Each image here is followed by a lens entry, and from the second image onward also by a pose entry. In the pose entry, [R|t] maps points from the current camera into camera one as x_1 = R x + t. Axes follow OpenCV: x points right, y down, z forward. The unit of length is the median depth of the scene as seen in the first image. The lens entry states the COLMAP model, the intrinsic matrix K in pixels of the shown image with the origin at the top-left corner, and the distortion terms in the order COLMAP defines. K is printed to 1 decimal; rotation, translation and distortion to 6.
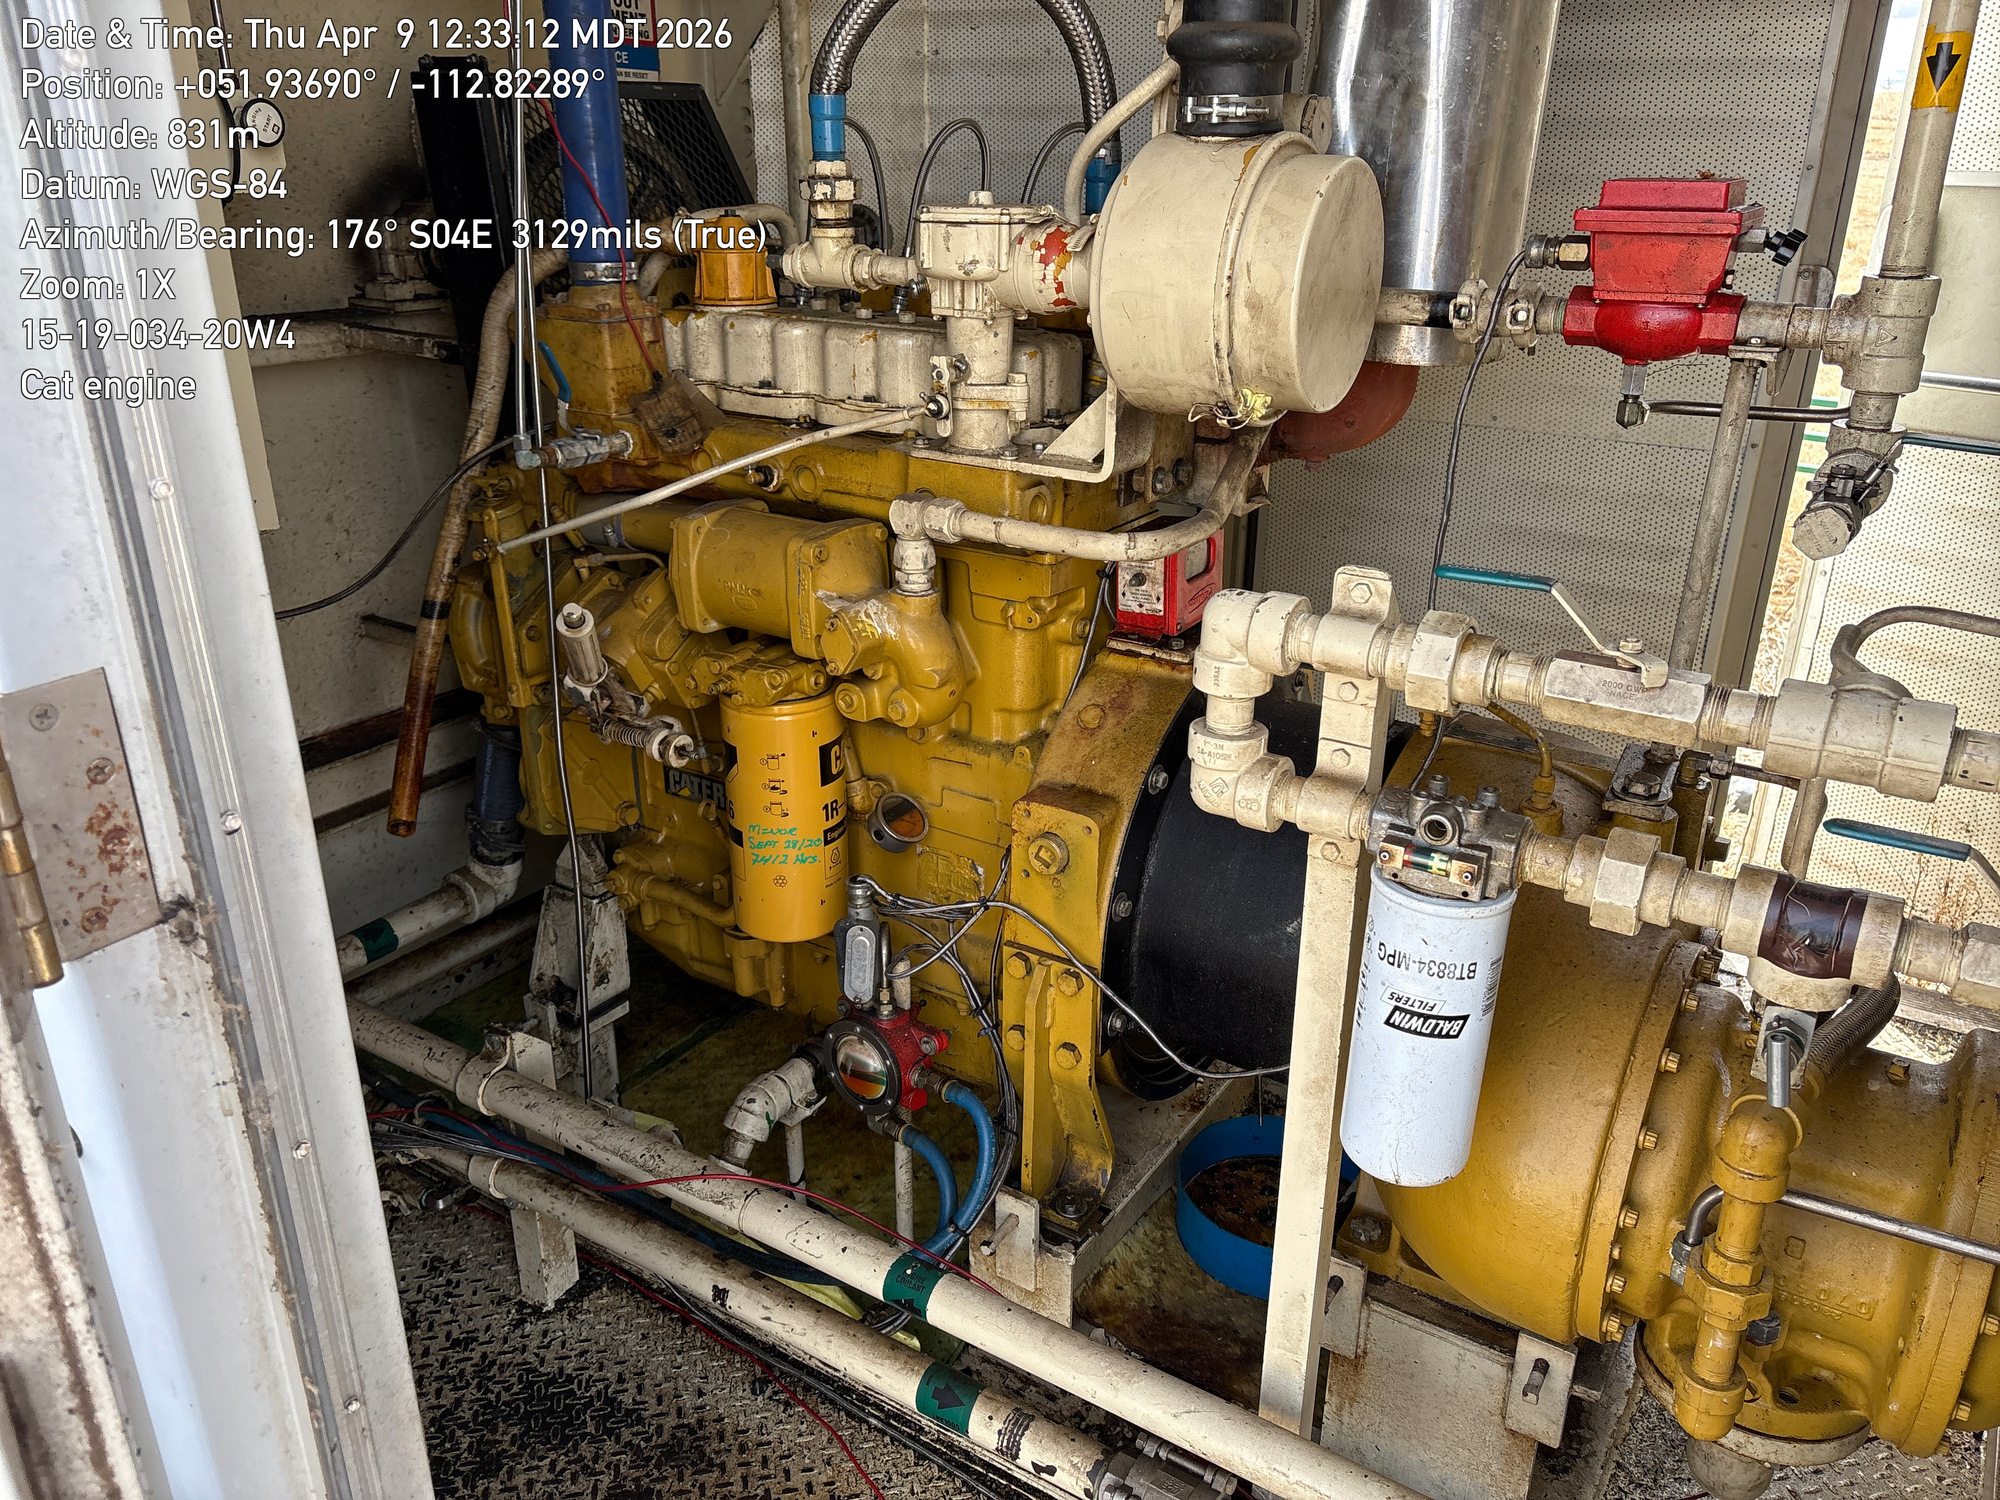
lens RADIAL K [[1483.5, 0, 1017.2], [0, 1483.5, 753.1], [0, 0, 1]] dist [0.084486, -0.104024]
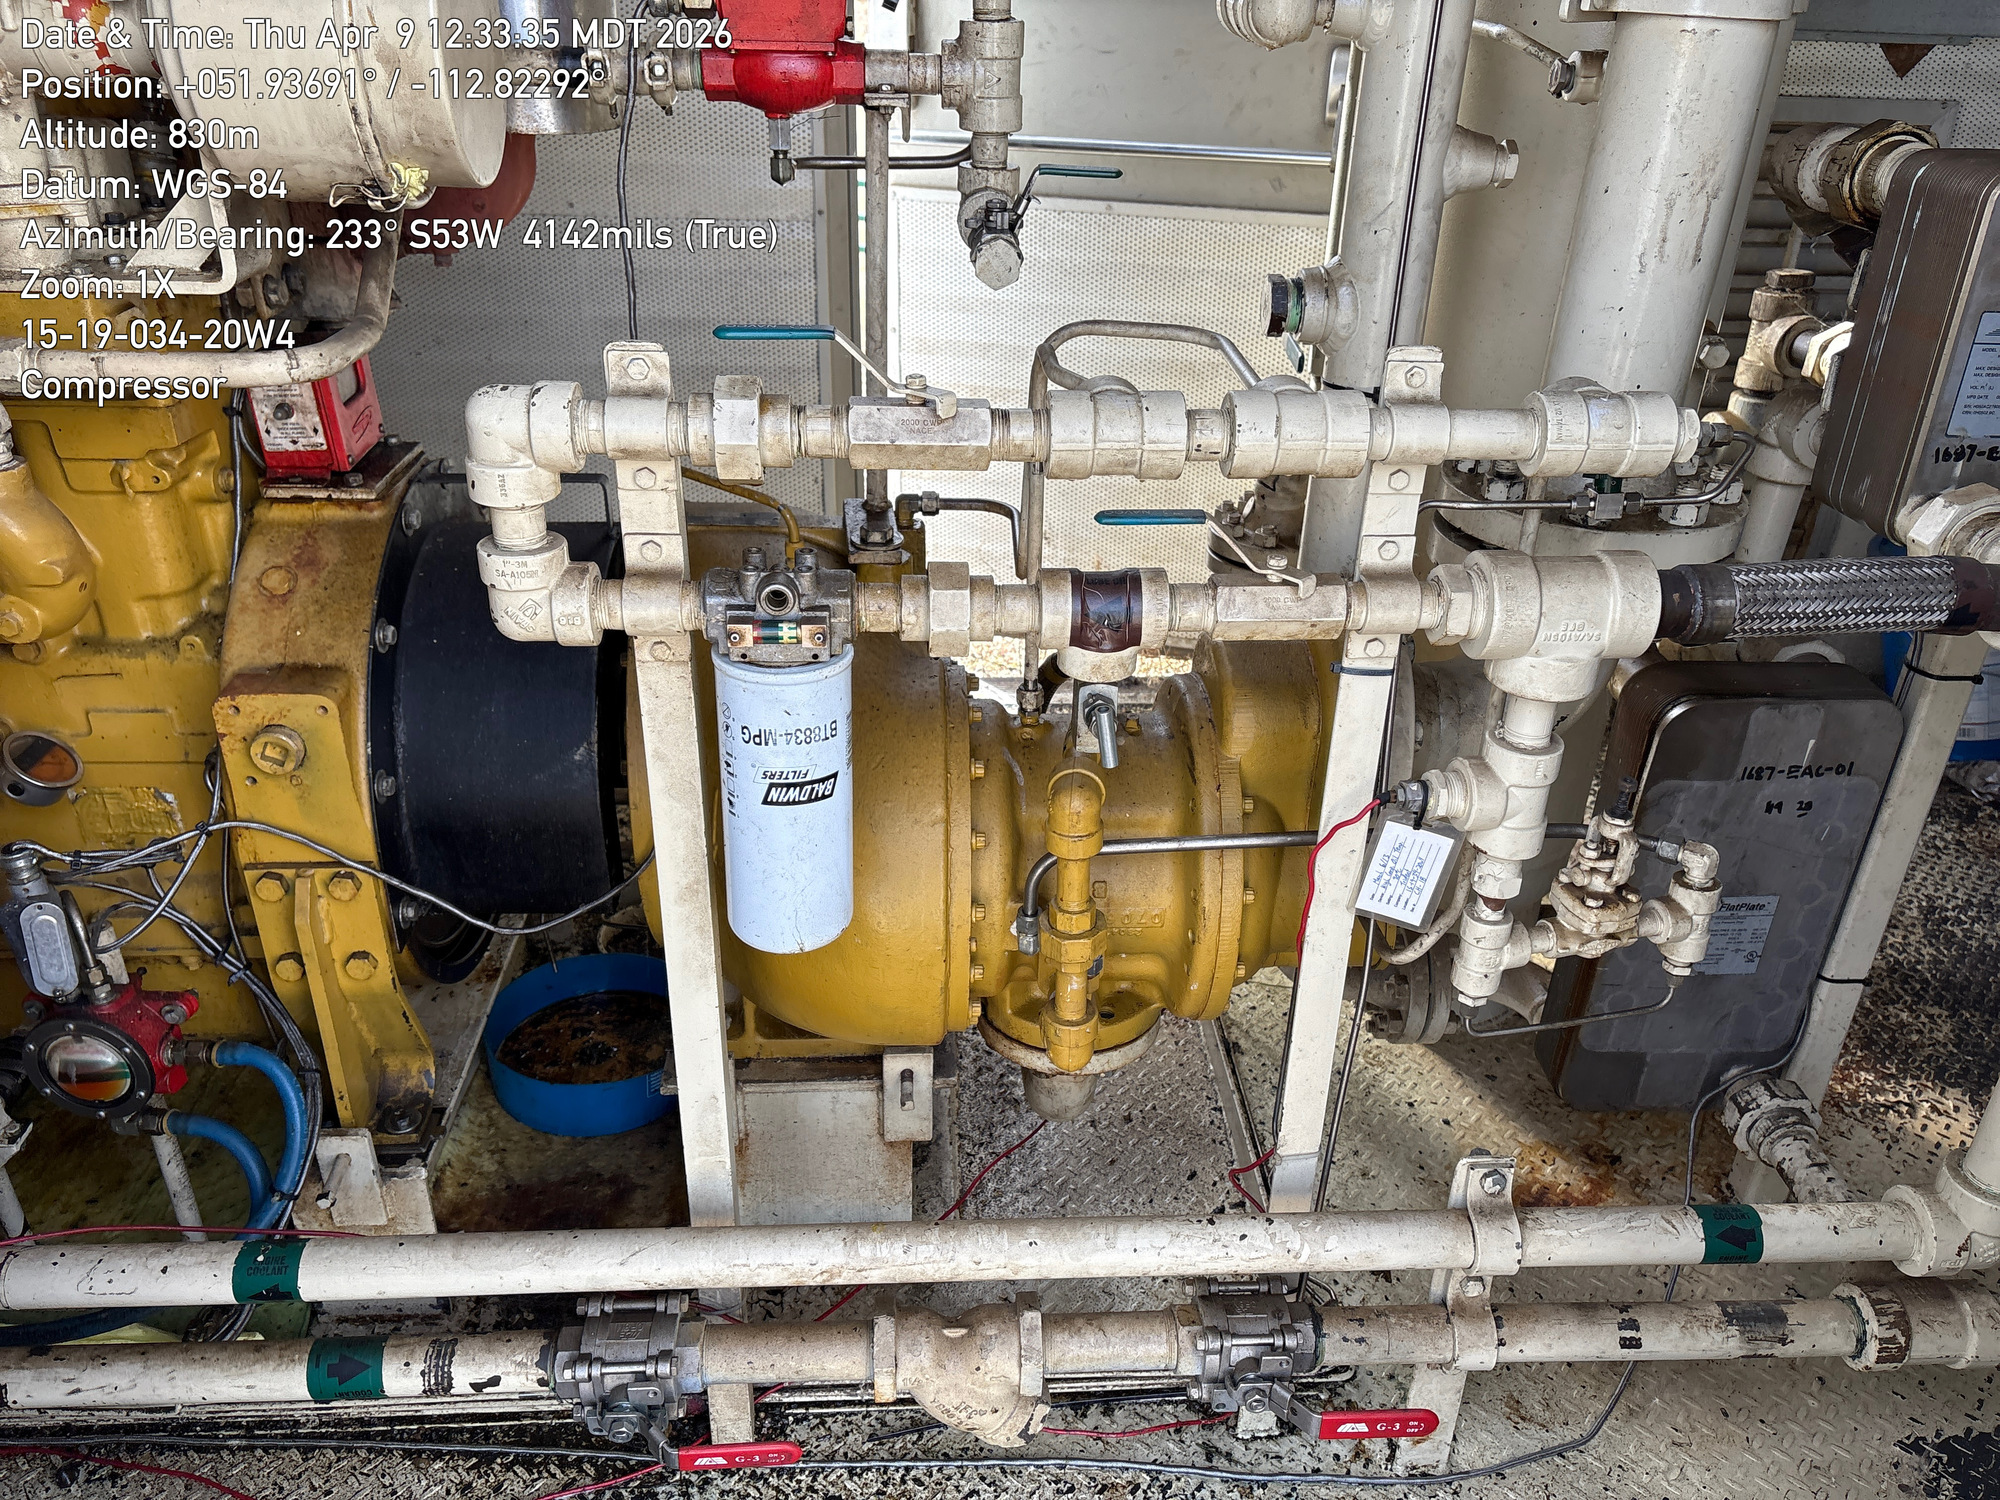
lens RADIAL K [[1495.9, 0, 1000.0], [0, 1495.9, 750.0], [0, 0, 1]] dist [0.081009, -0.097135]
pose [[0.812275, -0.265524, 0.519332, -0.097656], [0.205102, 0.963537, 0.171843, 0.004547], [-0.546024, -0.033068, 0.837117, 0.053640]]
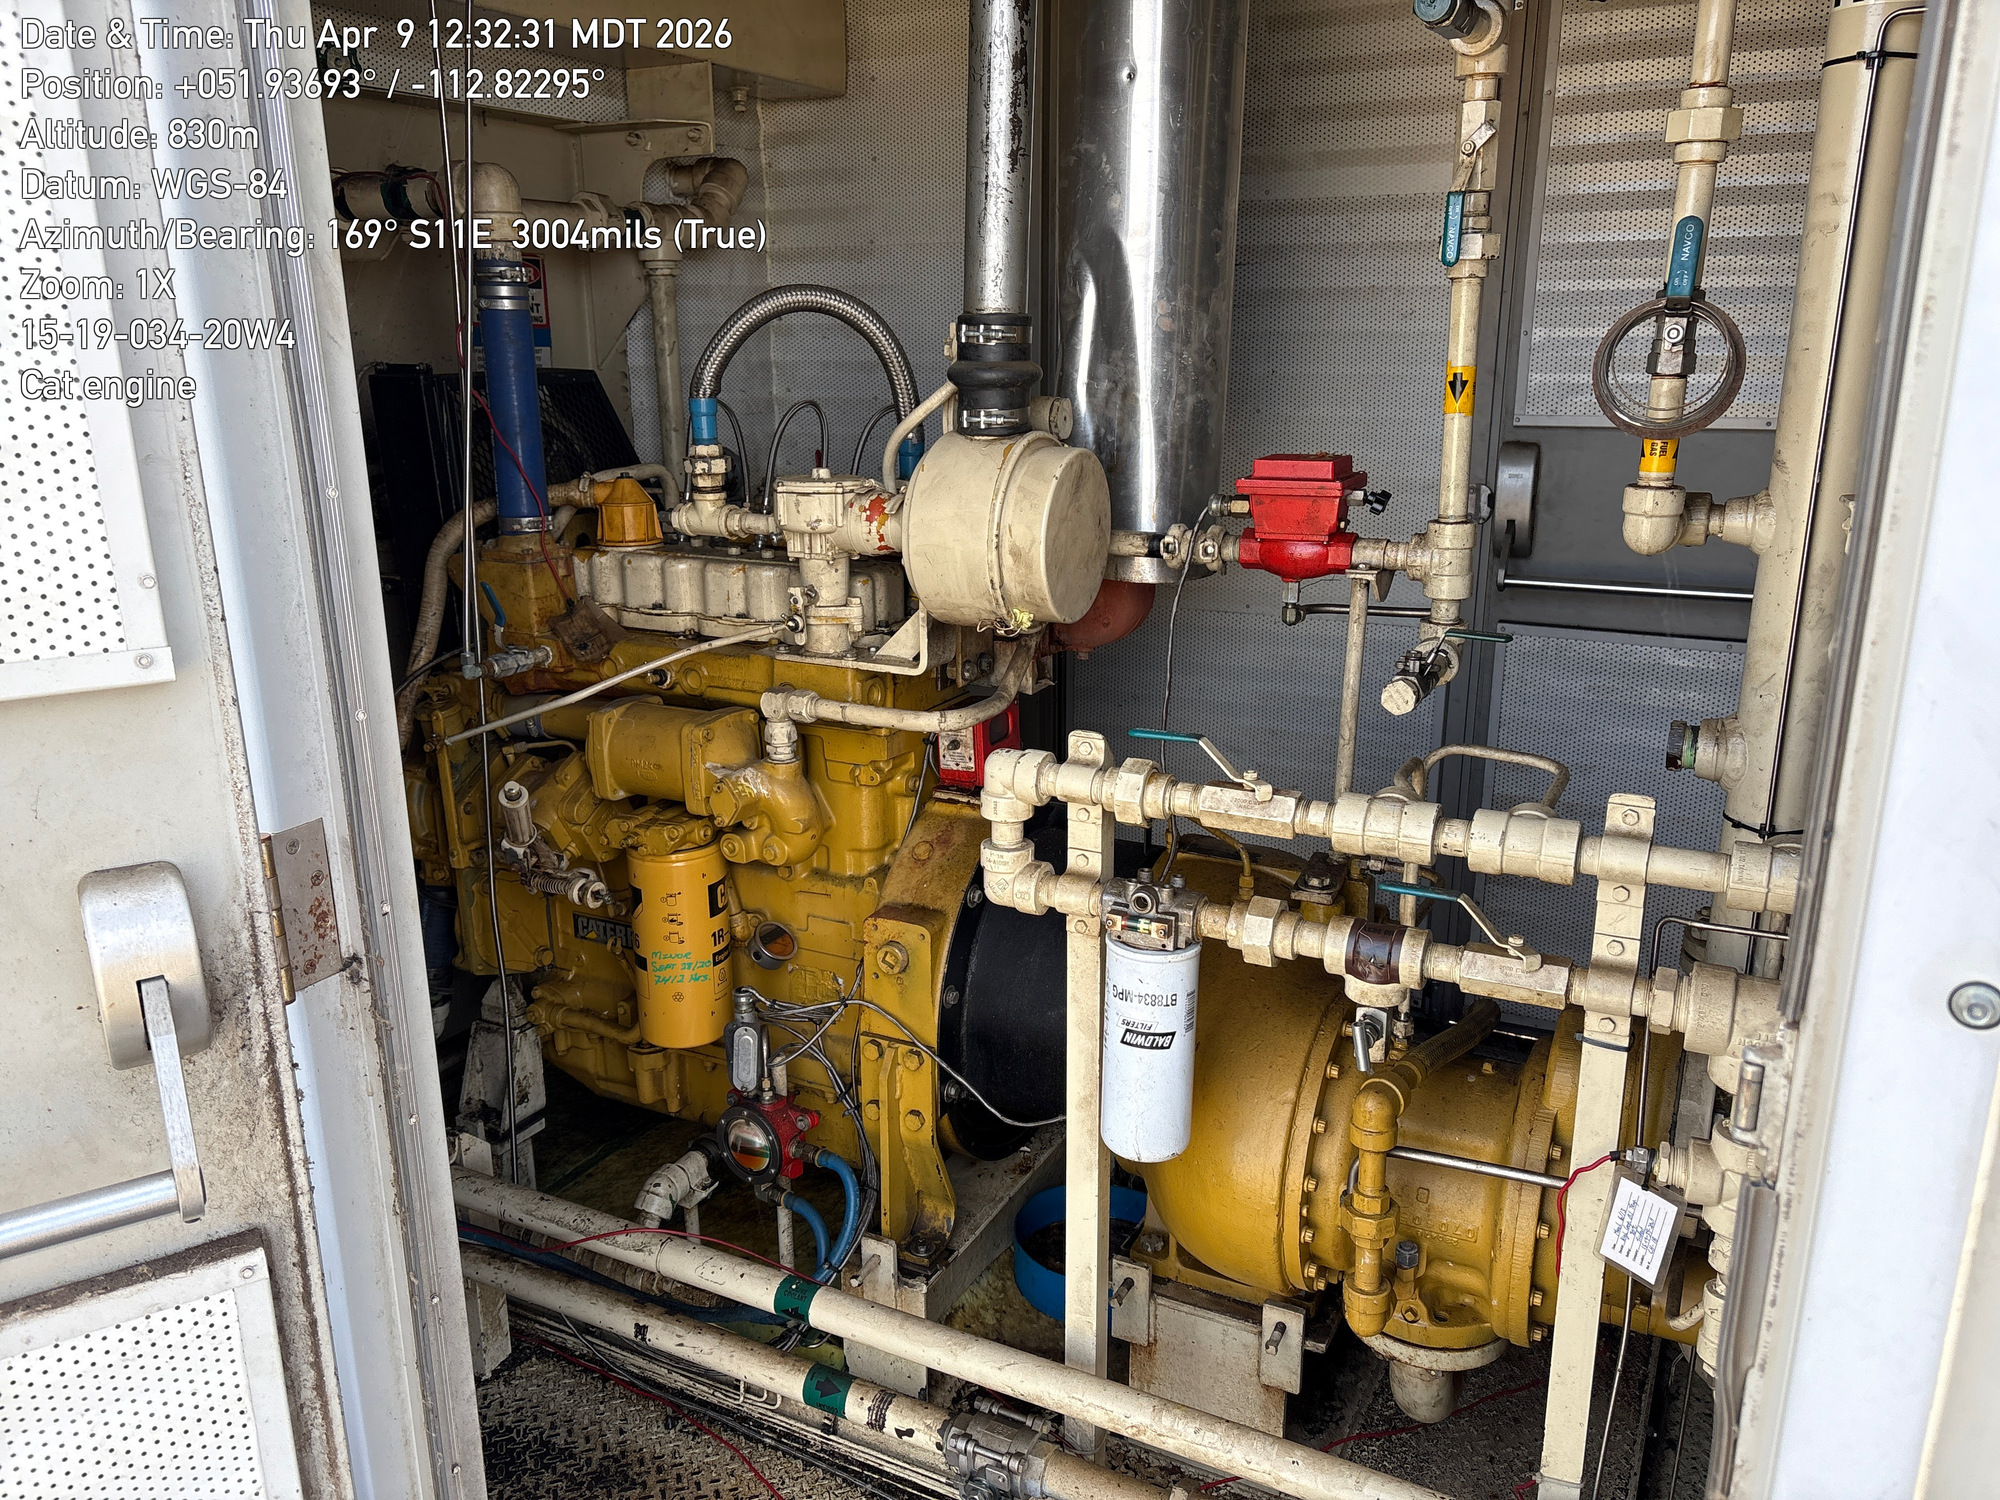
lens RADIAL K [[1477.9, 0, 1000.0], [0, 1477.9, 750.0], [0, 0, 1]] dist [0.149956, -0.326357]
pose [[0.995735, -0.040099, 0.083084, 0.015067], [0.049345, 0.992437, -0.112397, 0.039991], [-0.077949, 0.116018, 0.990184, -0.323167]]
